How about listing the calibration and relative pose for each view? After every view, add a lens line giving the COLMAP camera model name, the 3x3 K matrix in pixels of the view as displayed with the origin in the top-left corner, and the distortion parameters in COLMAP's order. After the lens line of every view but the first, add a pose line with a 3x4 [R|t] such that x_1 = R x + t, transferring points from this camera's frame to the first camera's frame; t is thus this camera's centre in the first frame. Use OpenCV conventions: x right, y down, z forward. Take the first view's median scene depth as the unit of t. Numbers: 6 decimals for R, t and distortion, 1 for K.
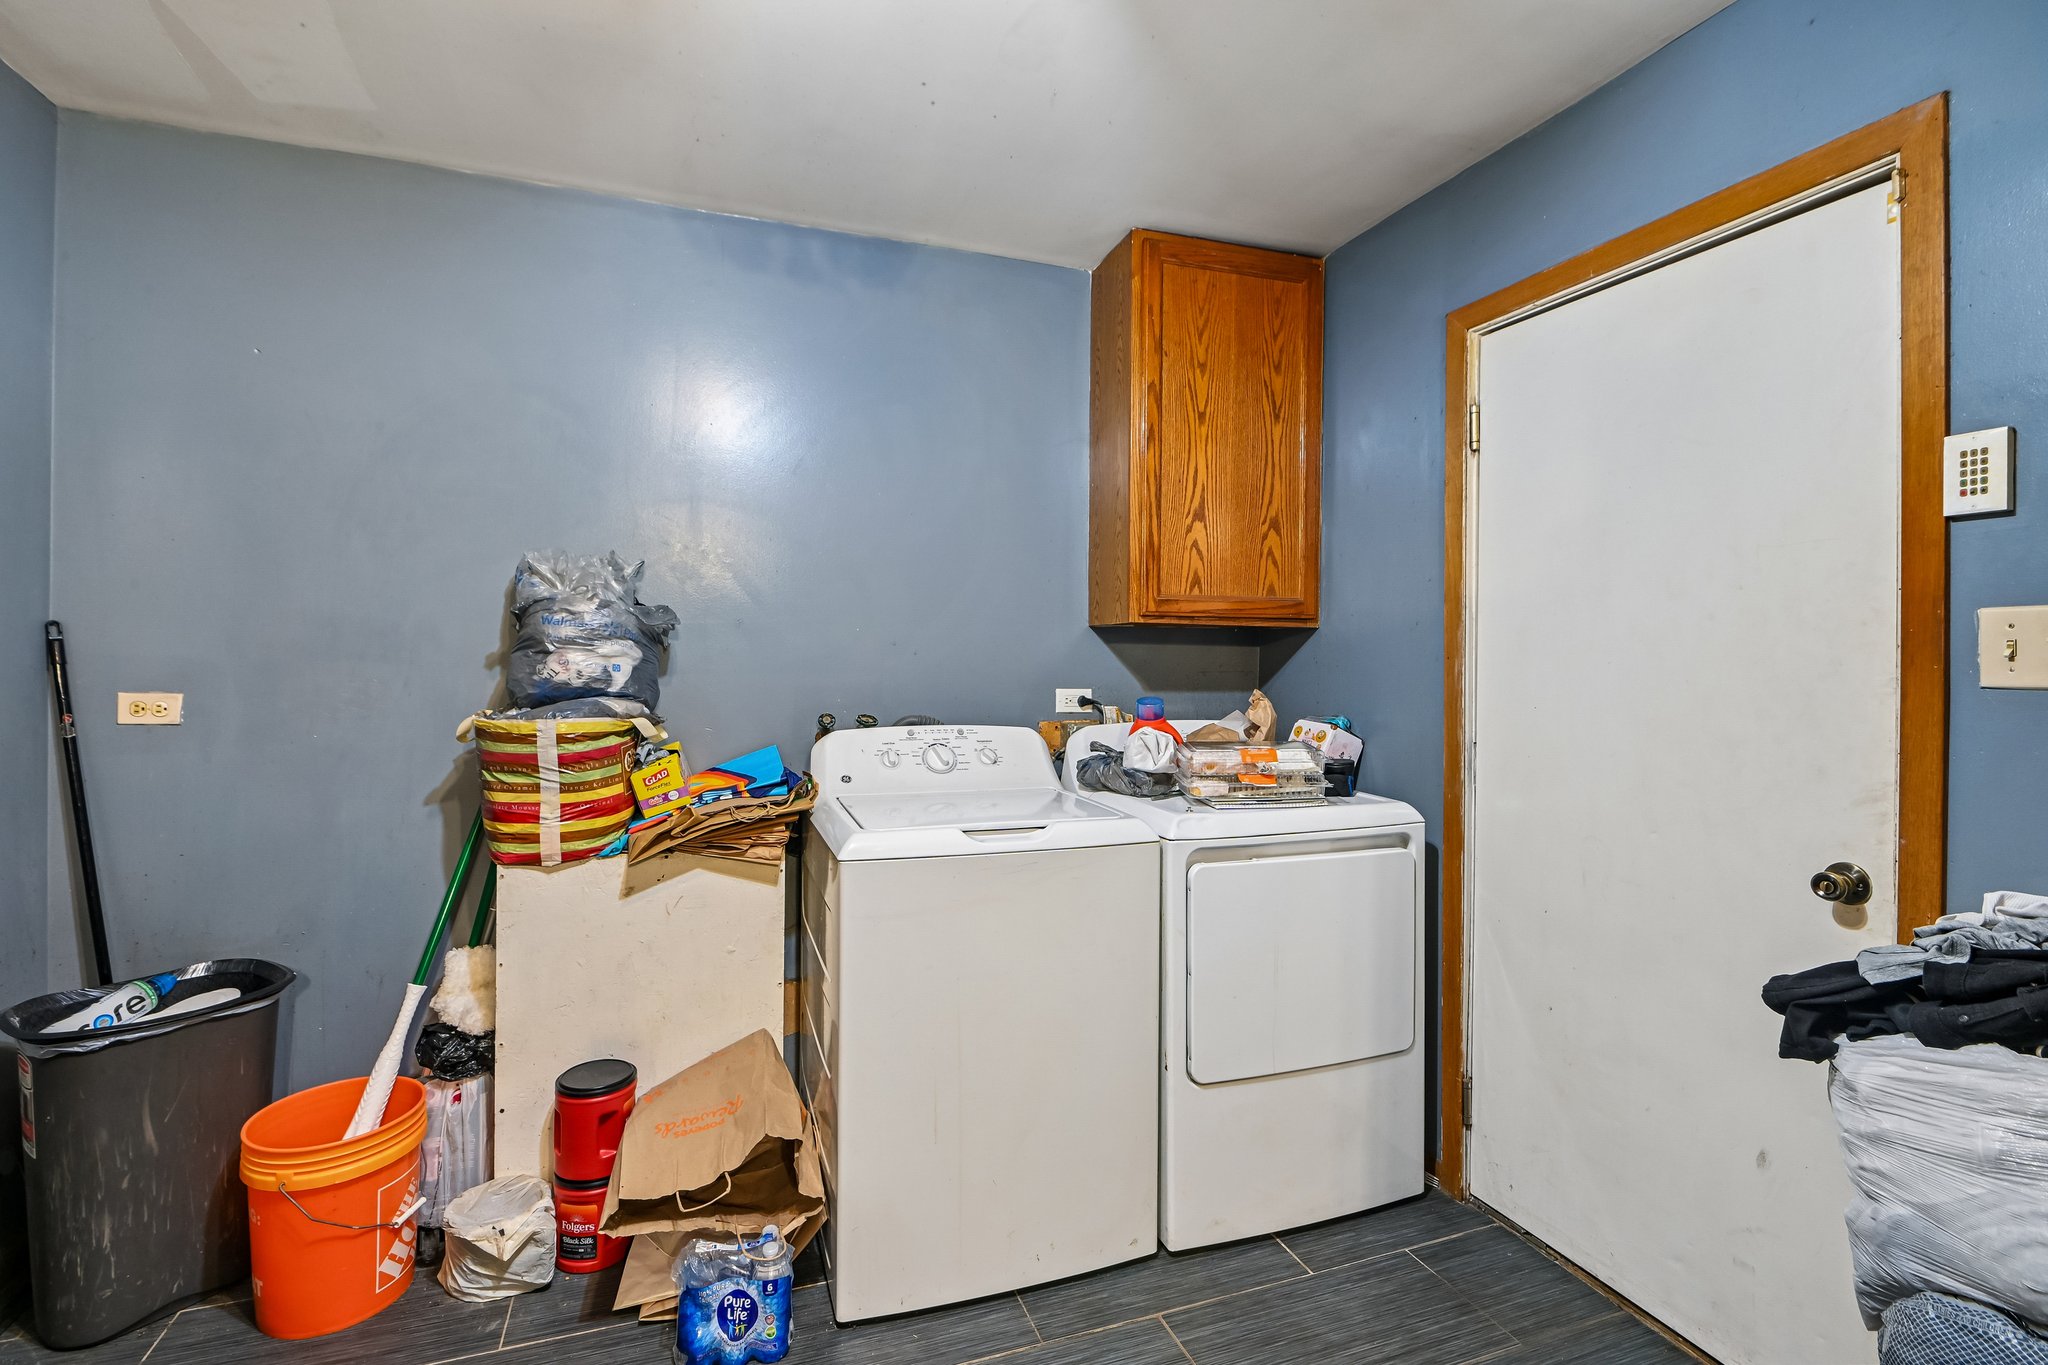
lens RADIAL K [[925.5, 0, 1002.4], [0, 925.5, 655.7], [0, 0, 1]] dist [-0.003602, -0.001406]
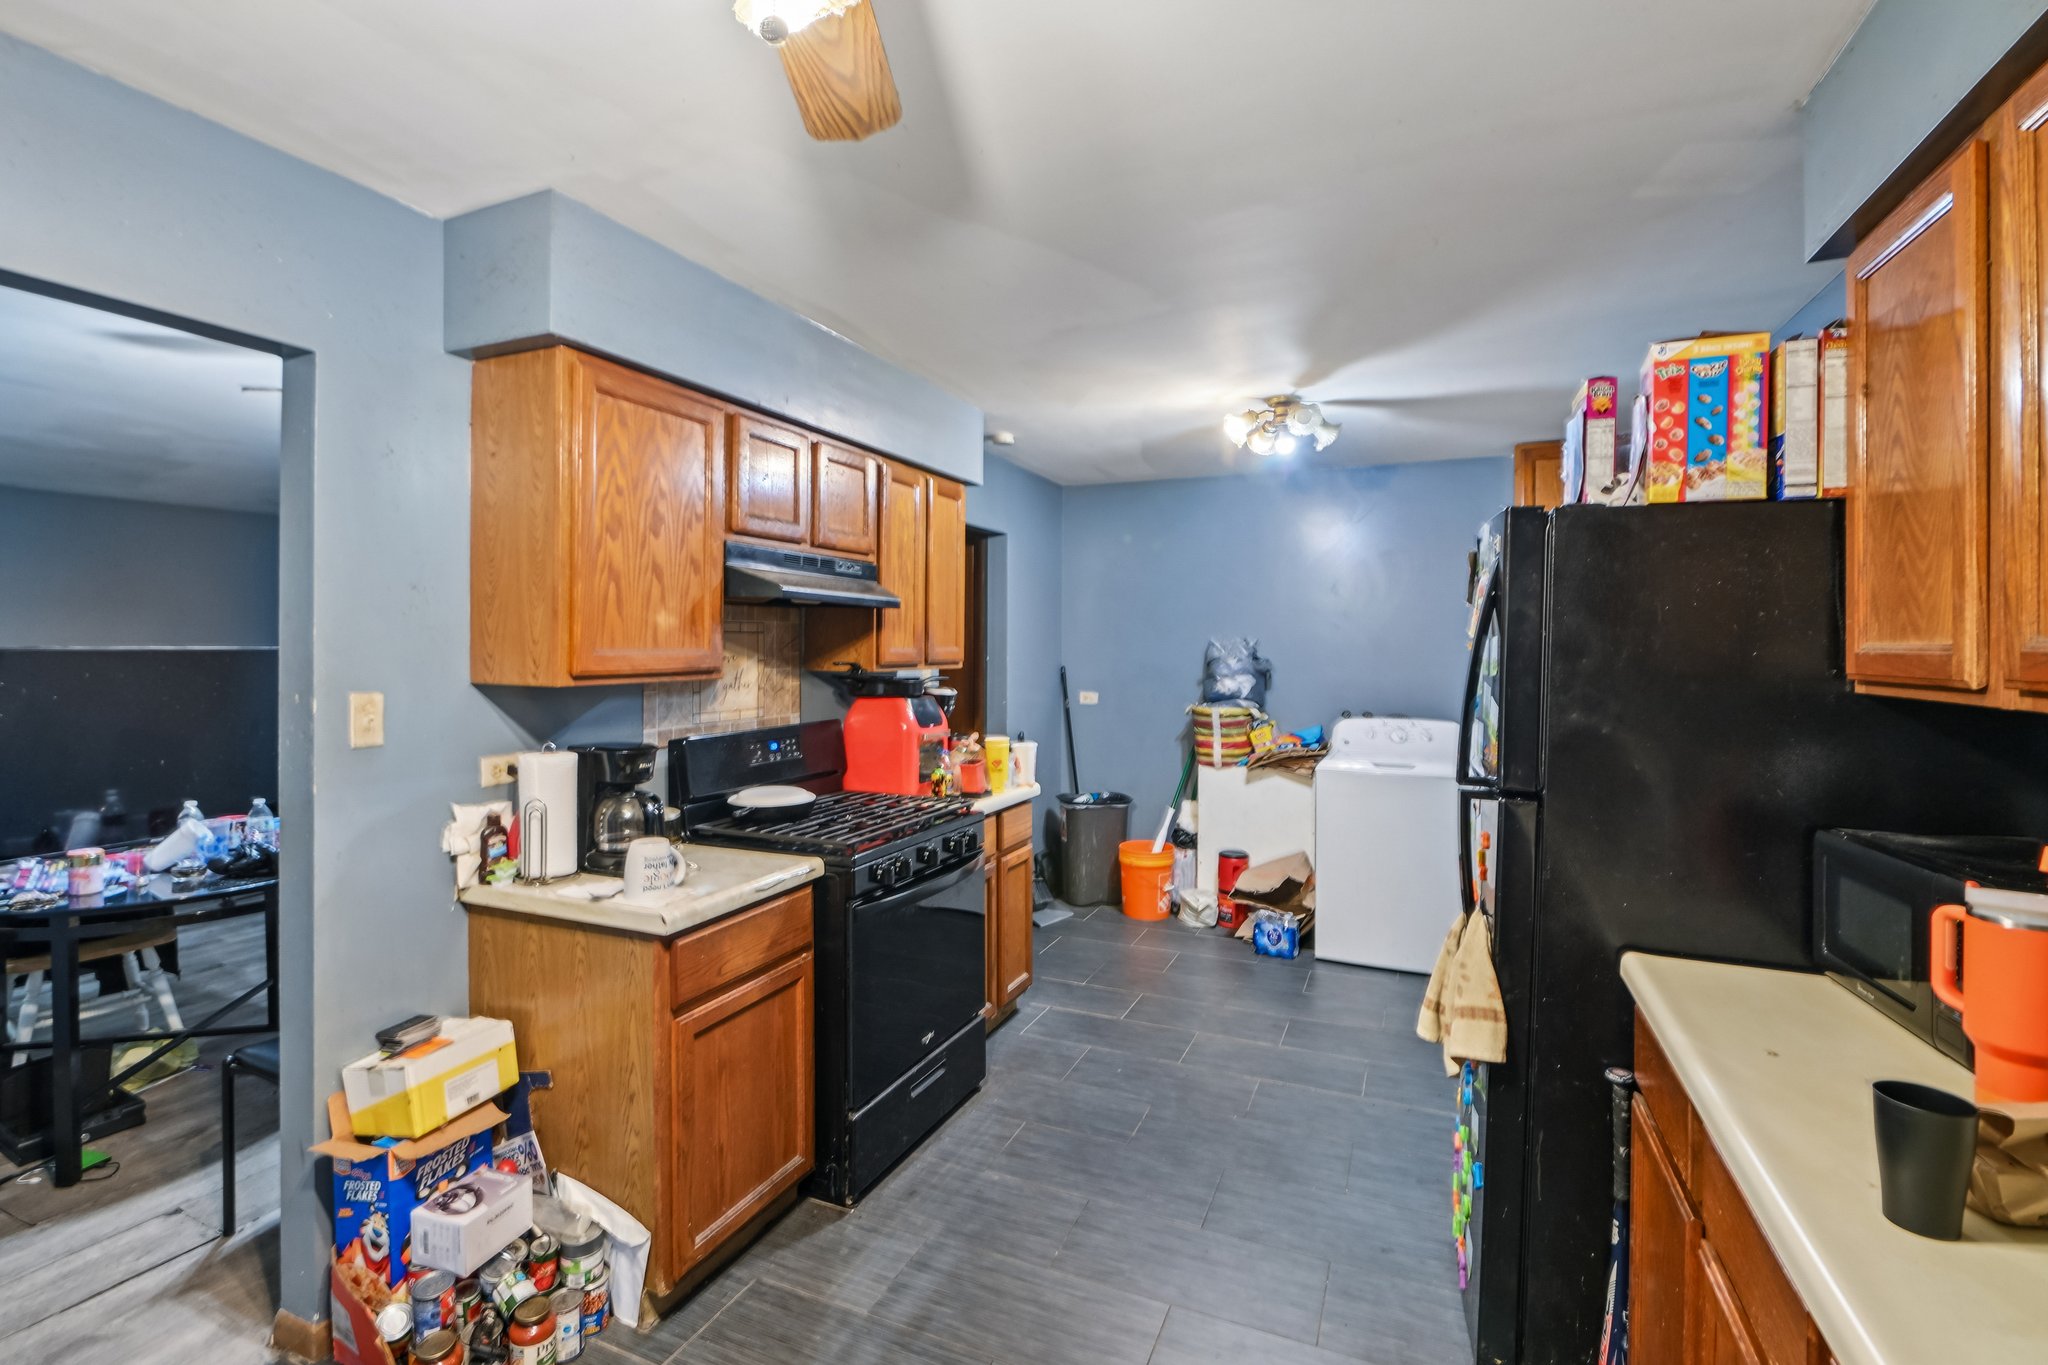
lens RADIAL K [[925.5, 0, 1050.3], [0, 925.5, 660.4], [0, 0, 1]] dist [-0.003602, -0.001406]
pose [[0.762040, 0.006410, -0.647498, 0.716988], [0.002495, 0.999915, 0.012835, -0.084162], [0.647525, -0.011397, 0.761959, -1.088640]]
